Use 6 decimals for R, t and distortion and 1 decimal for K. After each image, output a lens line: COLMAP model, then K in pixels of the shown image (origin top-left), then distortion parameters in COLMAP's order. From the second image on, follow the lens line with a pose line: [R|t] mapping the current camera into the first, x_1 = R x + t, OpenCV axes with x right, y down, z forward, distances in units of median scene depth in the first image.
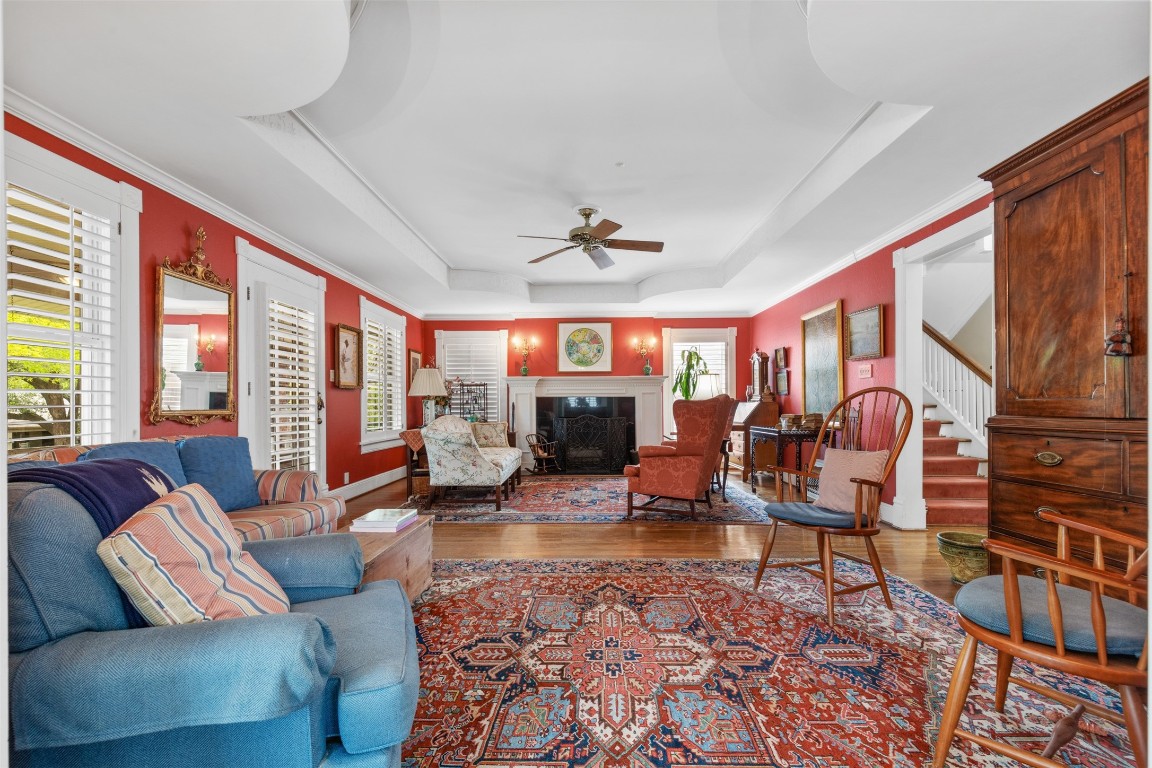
lens RADIAL K [[528.9, 0, 574.8], [0, 528.9, 402.7], [0, 0, 1]] dist [0.006876, 0.000571]
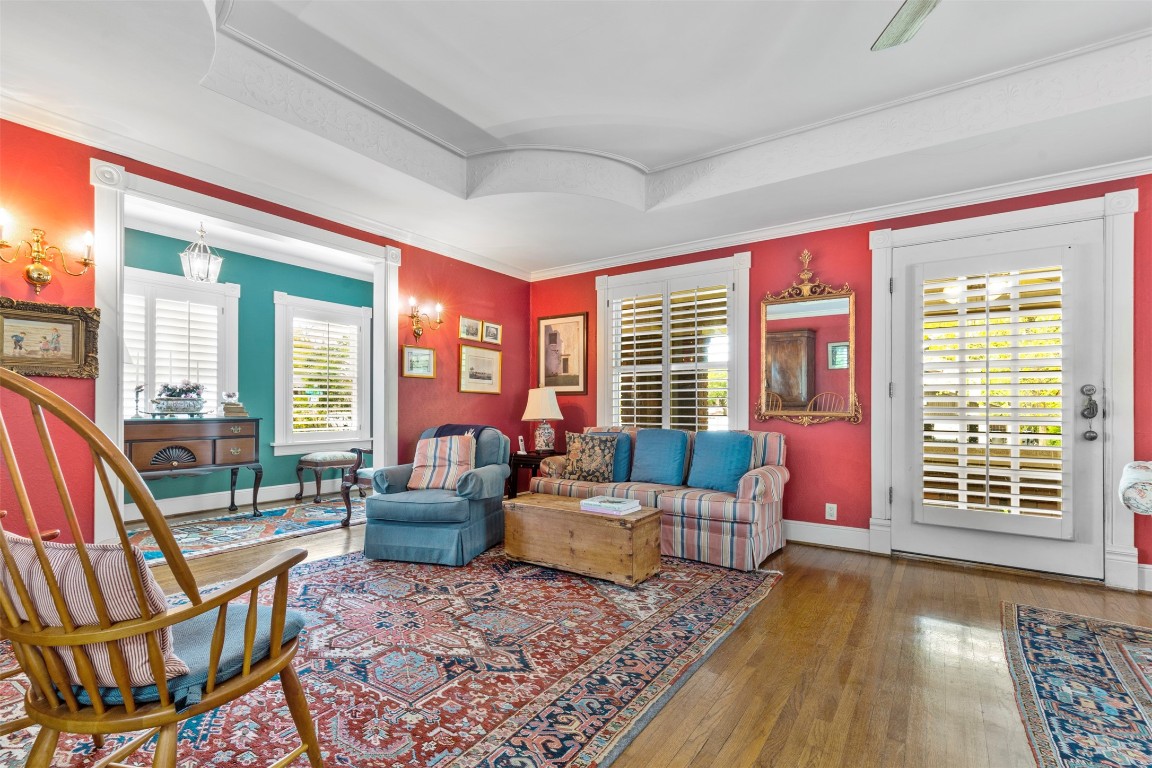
lens RADIAL K [[528.9, 0, 574.8], [0, 528.9, 402.7], [0, 0, 1]] dist [0.006876, 0.000571]
pose [[-0.545736, -0.000562, -0.837957, 0.257877], [0.001231, 0.999998, -0.001473, -0.002358], [0.837956, -0.001836, -0.545734, 0.600941]]
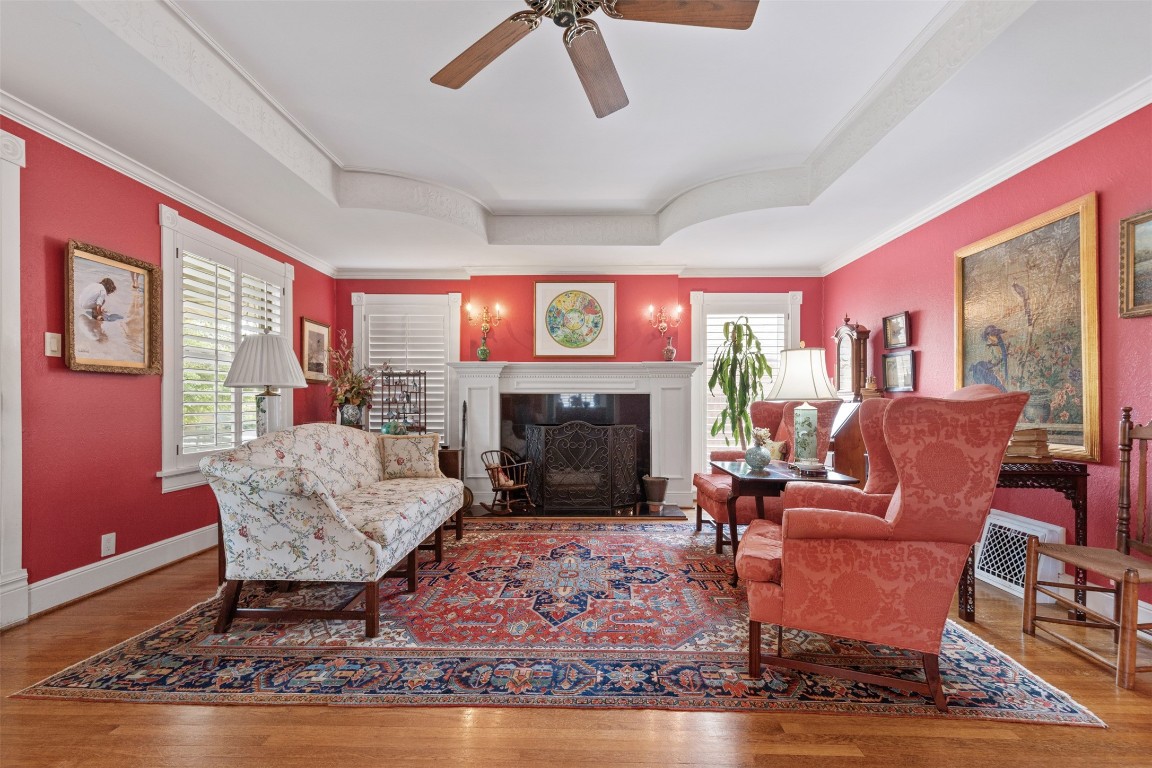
lens RADIAL K [[528.9, 0, 574.8], [0, 528.9, 402.7], [0, 0, 1]] dist [0.006876, 0.000571]
pose [[0.999975, 0.006941, 0.001512, 0.021418], [-0.006943, 0.999975, 0.001384, -0.000589], [-0.001503, -0.001395, 0.999998, 0.384527]]
